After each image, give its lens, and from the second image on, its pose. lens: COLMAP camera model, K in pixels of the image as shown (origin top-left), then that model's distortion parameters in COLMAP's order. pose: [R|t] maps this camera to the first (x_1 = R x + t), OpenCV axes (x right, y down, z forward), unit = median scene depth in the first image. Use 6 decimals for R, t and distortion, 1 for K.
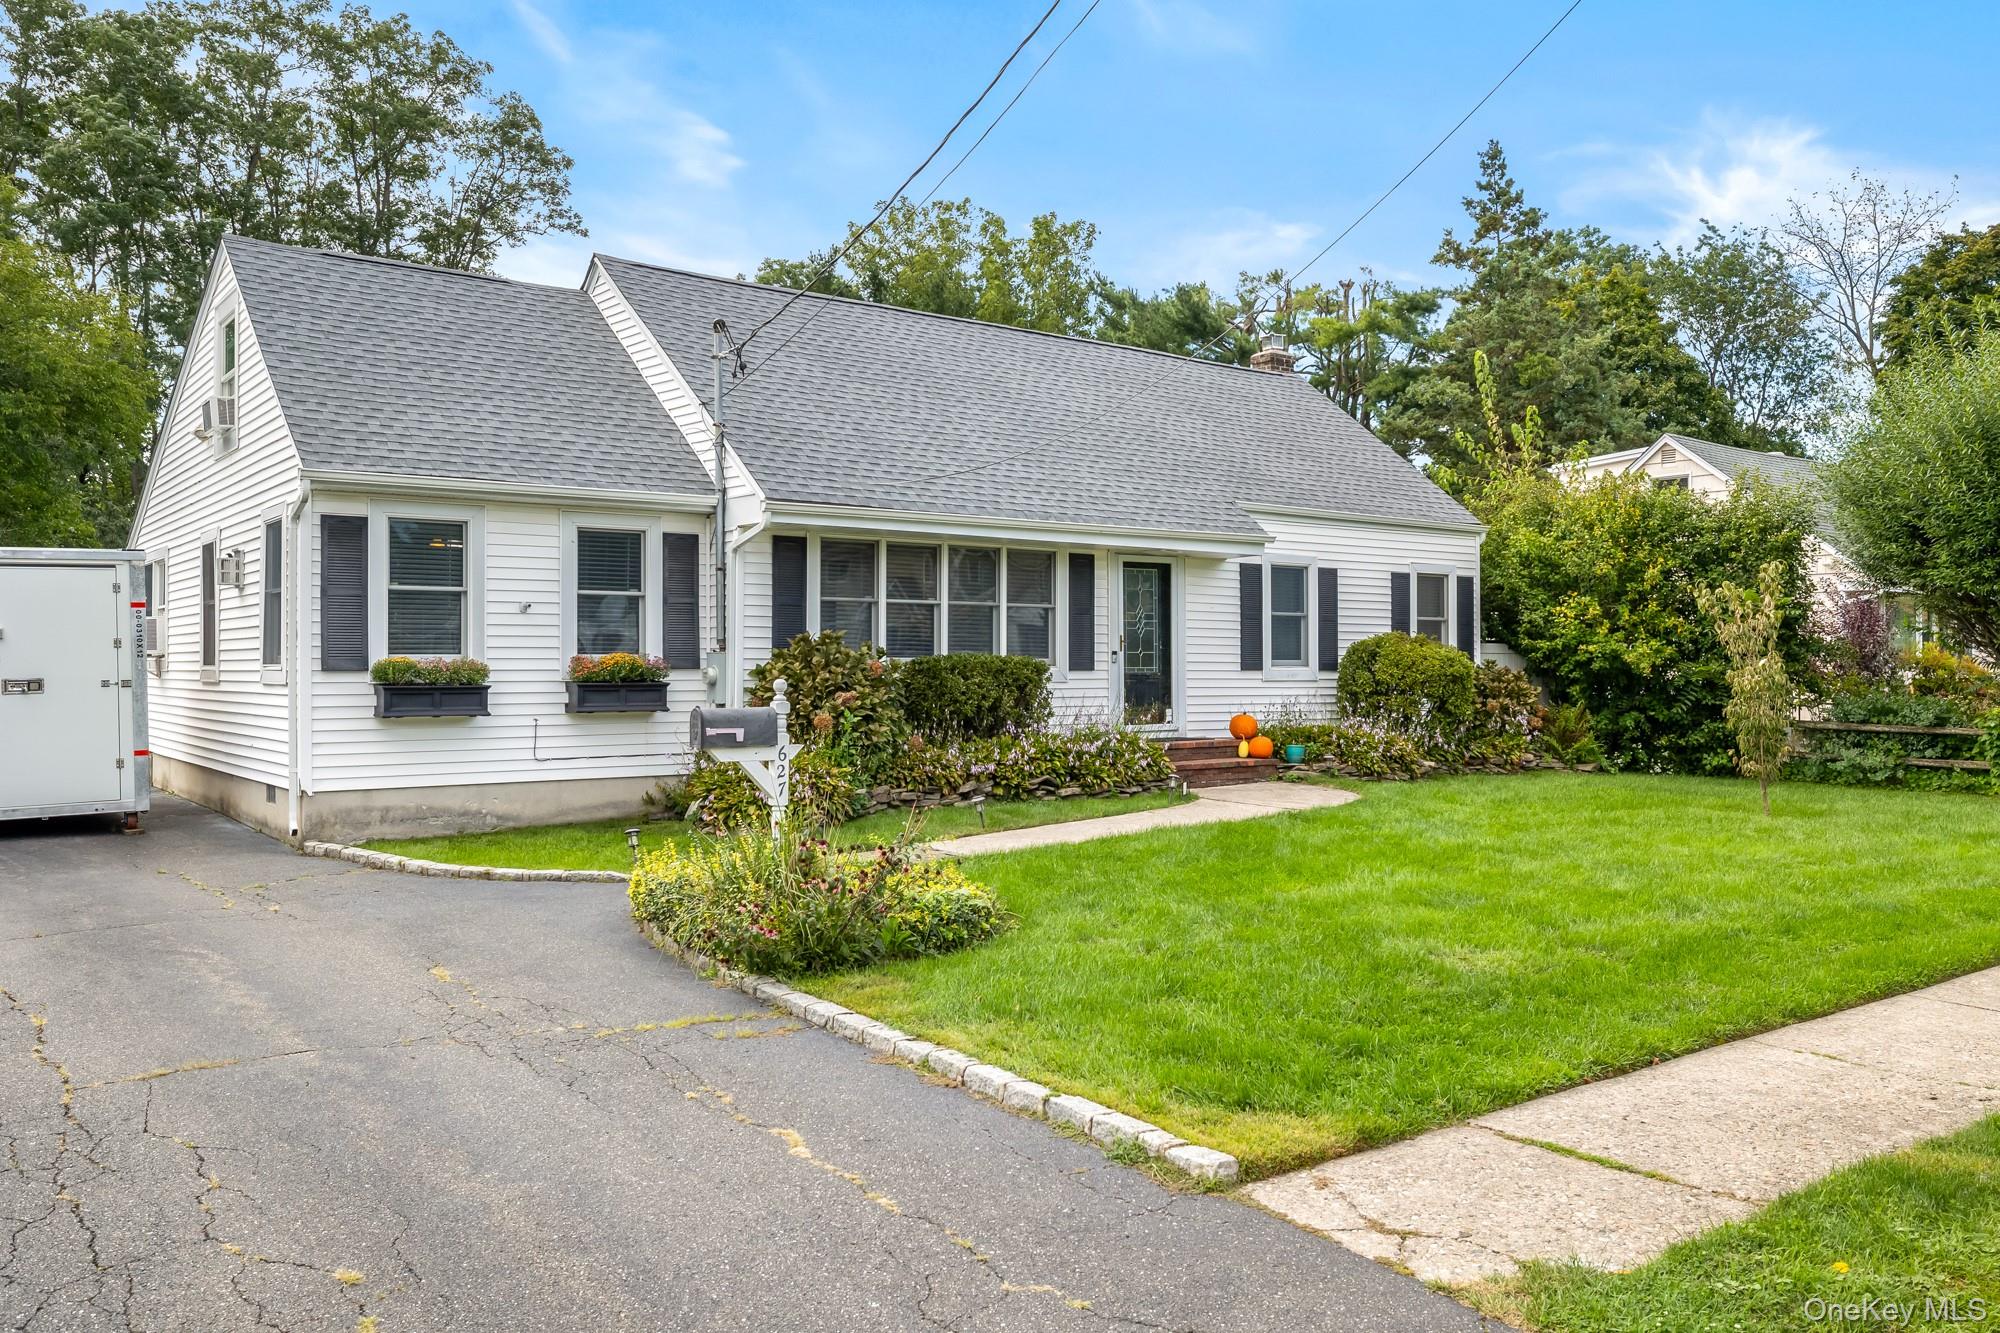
lens RADIAL K [[1482.5, 0, 998.9], [0, 1482.5, 666.6], [0, 0, 1]] dist [0.002416, 0.001492]
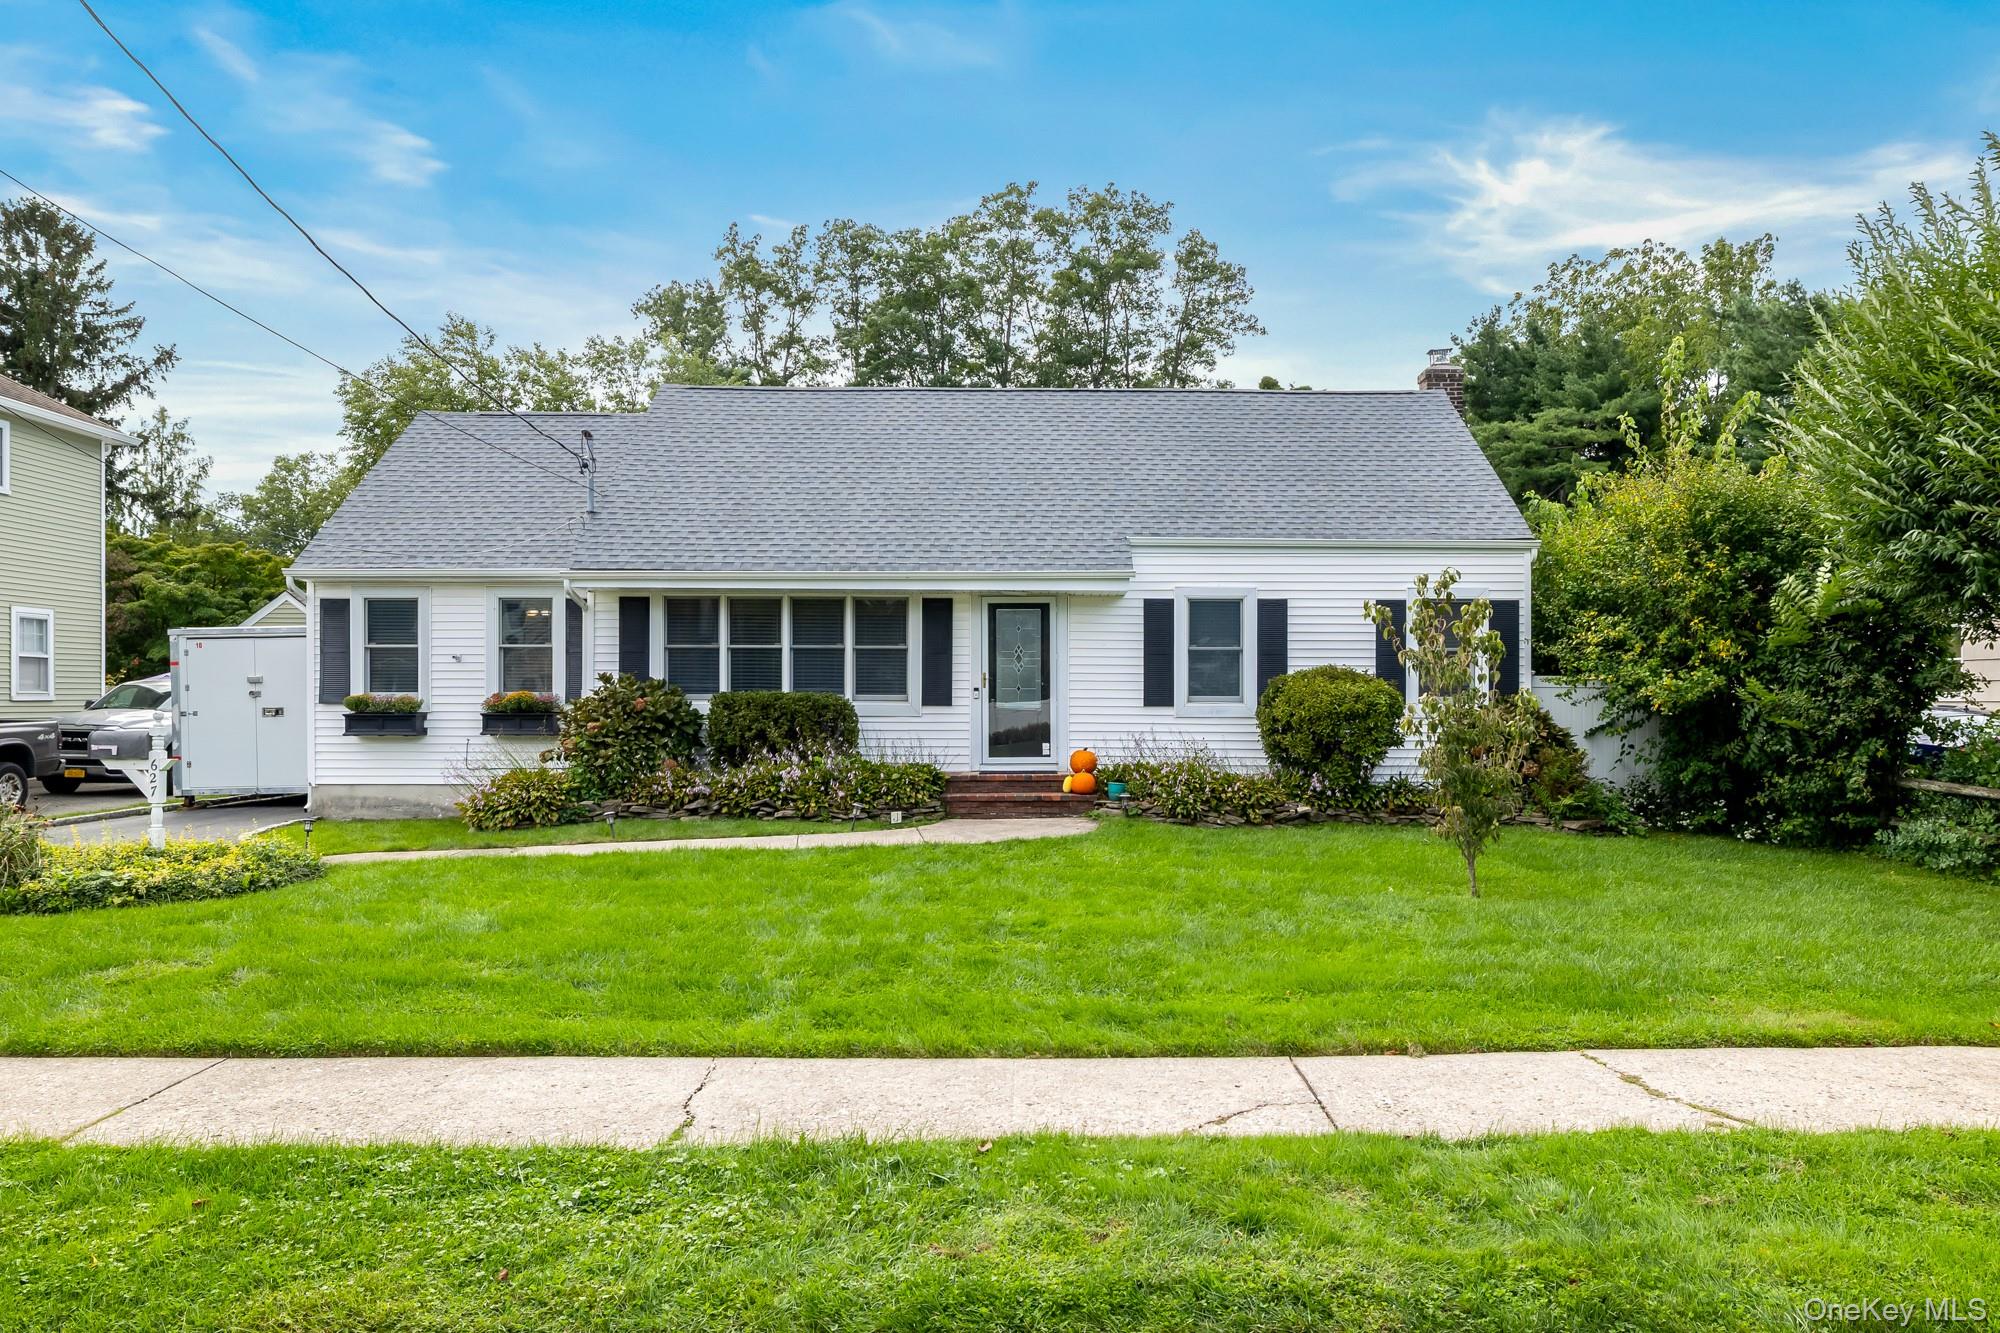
lens RADIAL K [[1279.1, 0, 998.9], [0, 1279.1, 673.3], [0, 0, 1]] dist [0.002454, -0.000251]
pose [[0.812692, -0.009432, -0.582617, 0.645949], [-0.002207, 0.999812, -0.019264, -0.002967], [0.582690, 0.016942, 0.812518, 0.265507]]
